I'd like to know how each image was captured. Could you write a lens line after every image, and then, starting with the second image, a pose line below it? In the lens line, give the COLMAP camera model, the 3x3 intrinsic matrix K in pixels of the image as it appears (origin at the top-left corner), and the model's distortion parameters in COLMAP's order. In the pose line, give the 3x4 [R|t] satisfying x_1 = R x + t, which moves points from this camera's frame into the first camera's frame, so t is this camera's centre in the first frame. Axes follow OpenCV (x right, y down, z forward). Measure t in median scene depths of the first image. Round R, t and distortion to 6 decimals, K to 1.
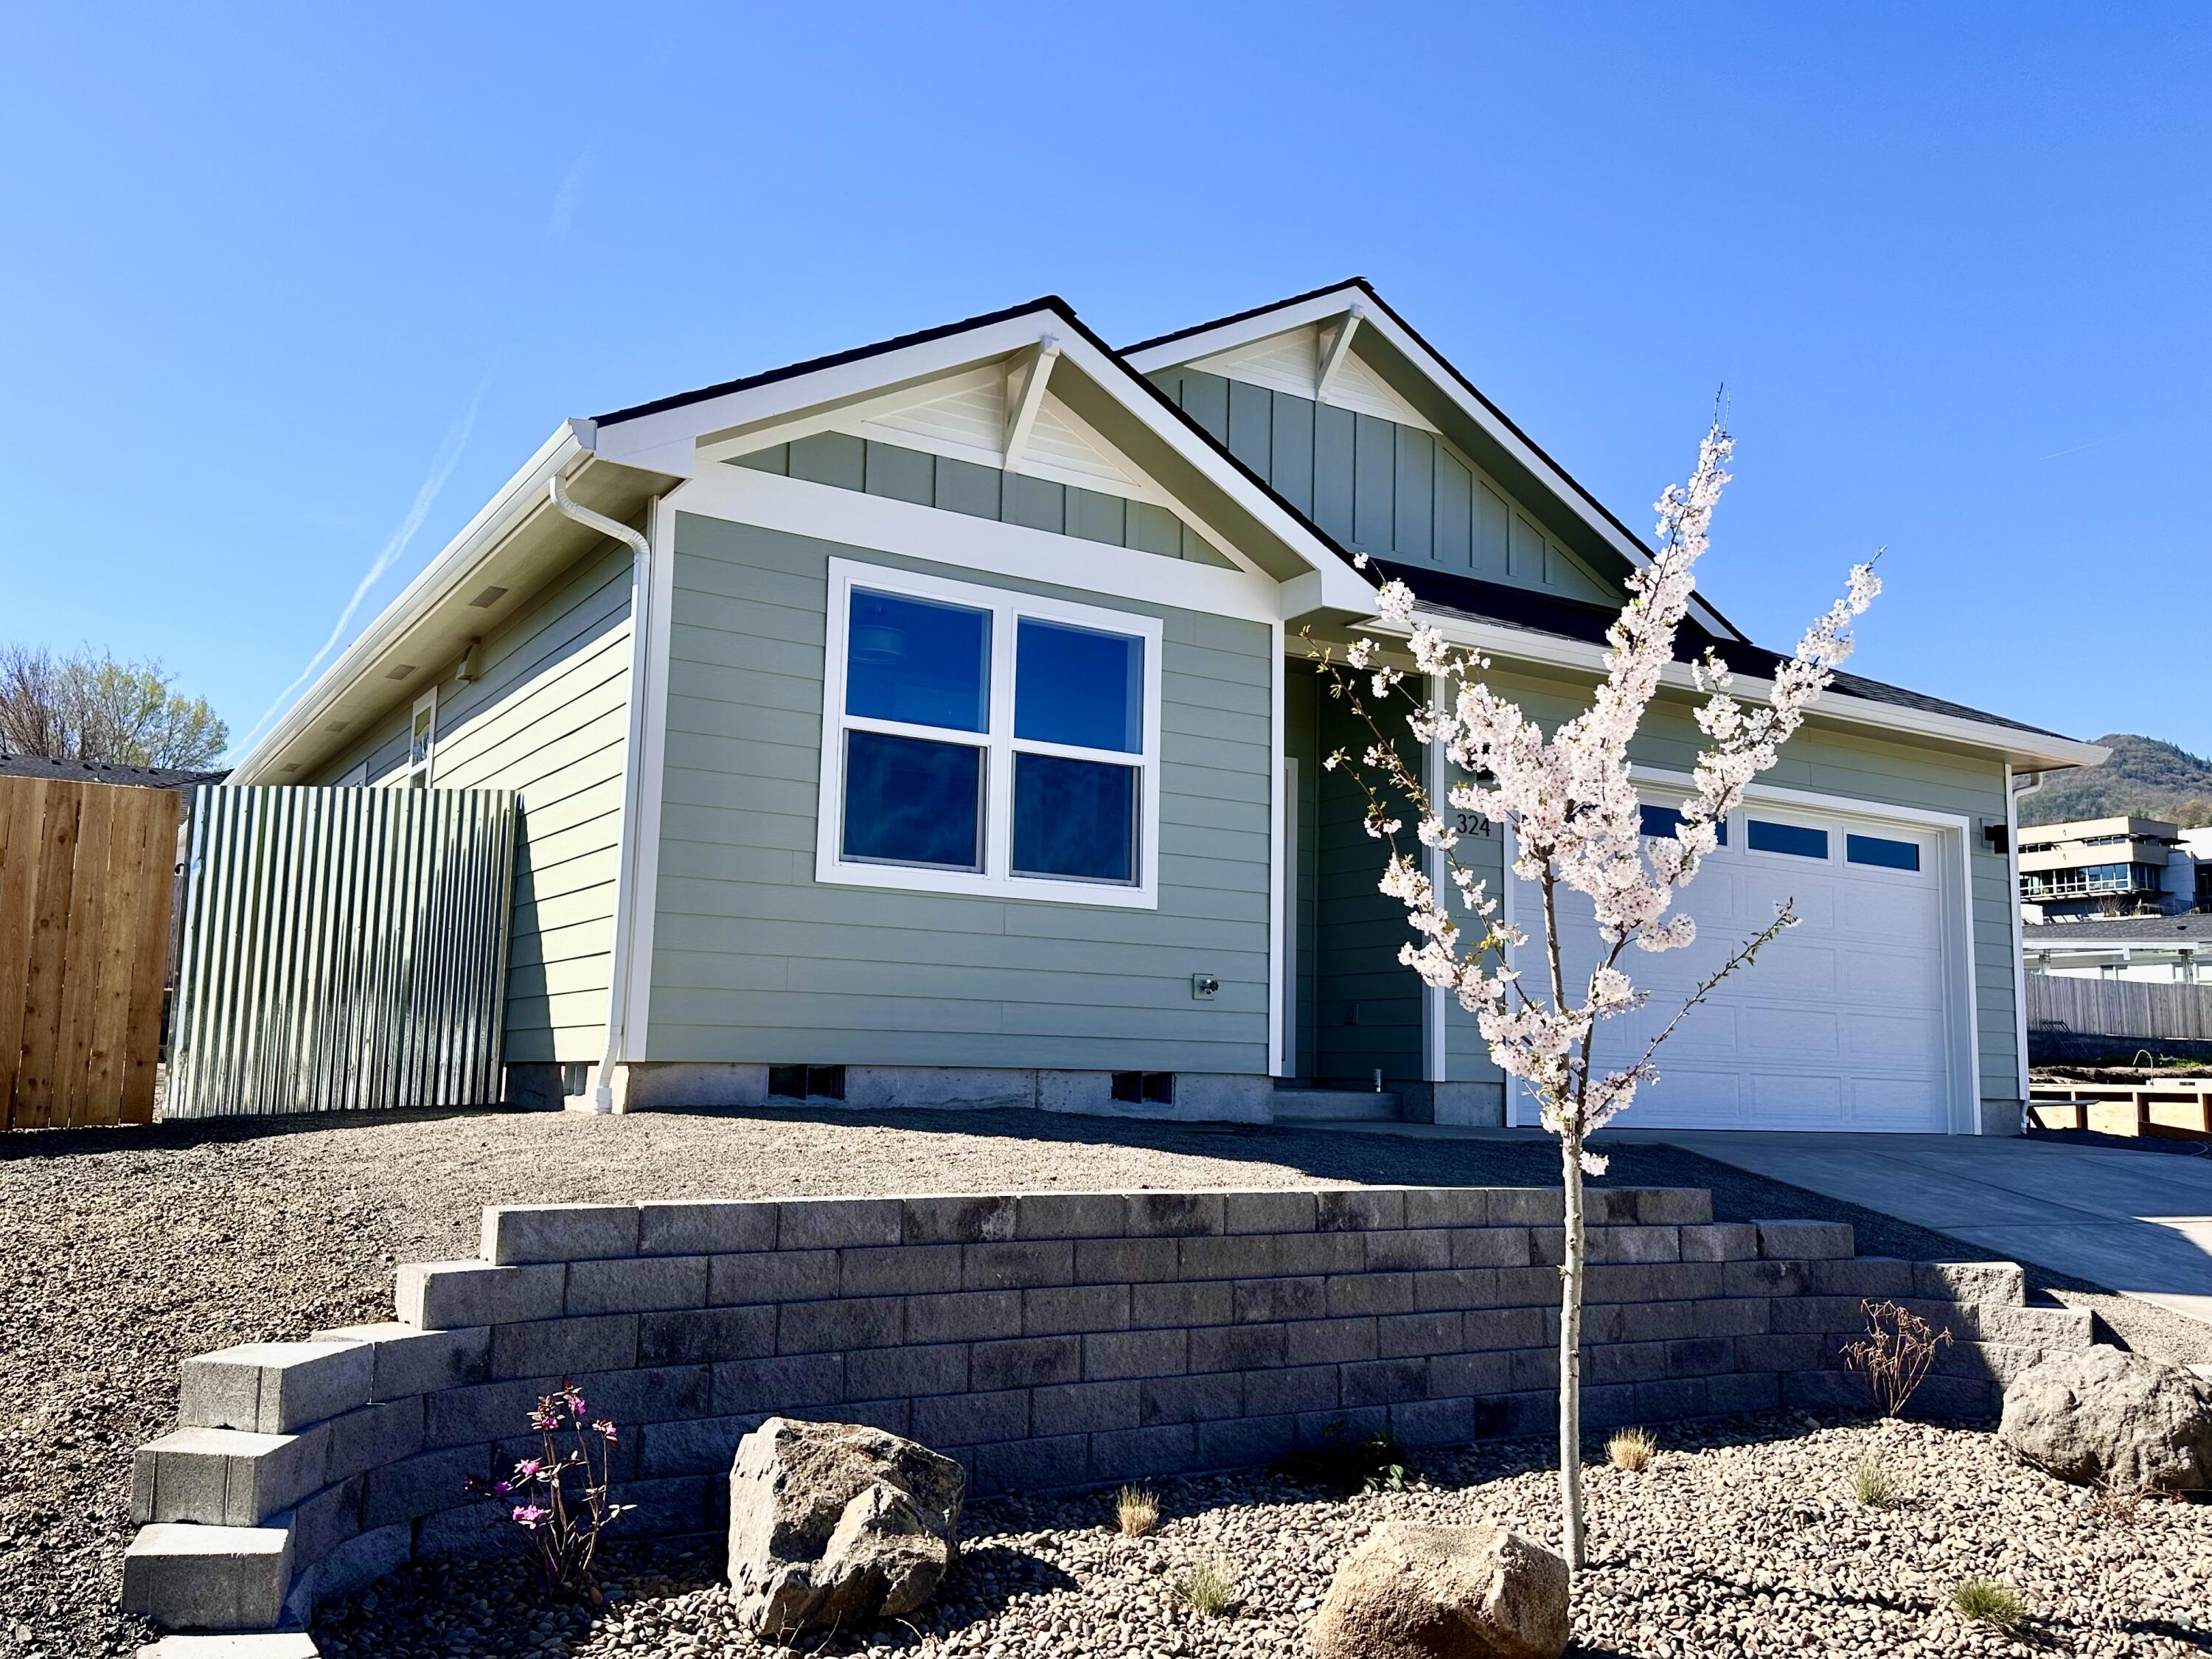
lens RADIAL K [[1797.0, 0, 1106.0], [0, 1797.0, 829.5], [0, 0, 1]] dist [0.195996, -0.390400]
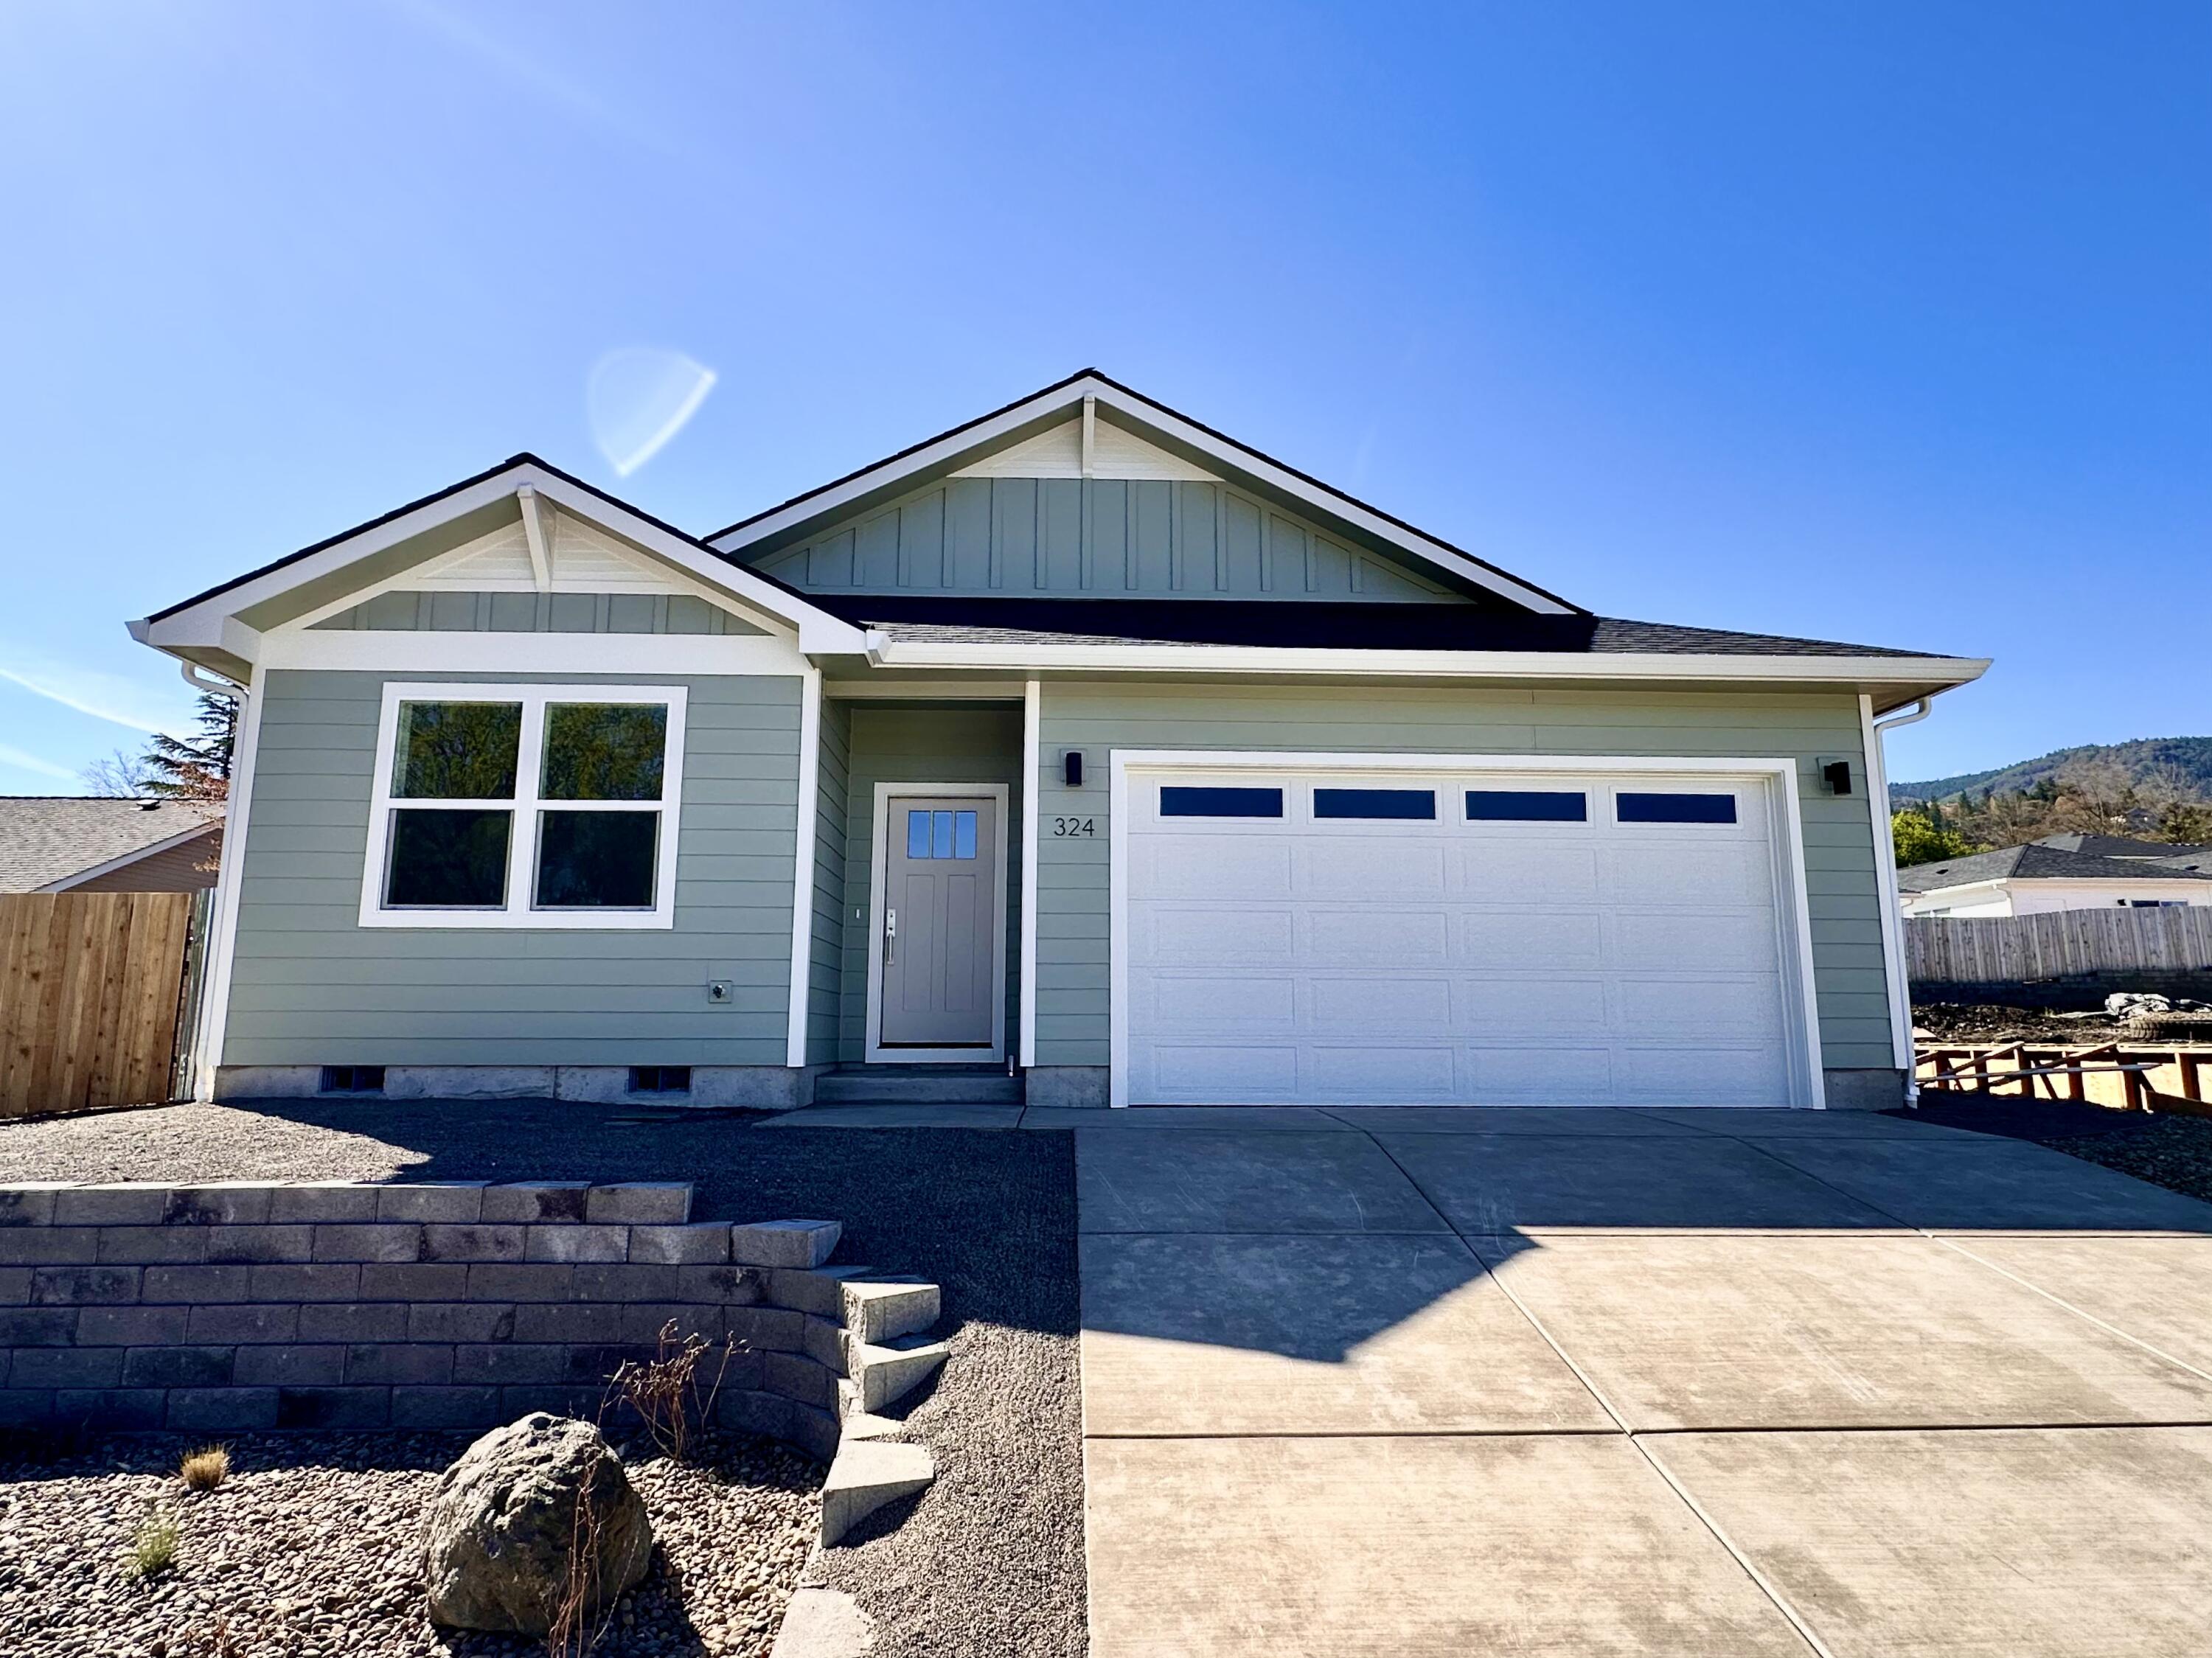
lens RADIAL K [[1253.3, 0, 1106.0], [0, 1253.3, 829.0], [0, 0, 1]] dist [0.001140, -0.001936]
pose [[0.866501, -0.101342, -0.488780, 0.740769], [0.084731, 0.994826, -0.056054, 0.053169], [0.491932, 0.007156, 0.870604, 0.450575]]
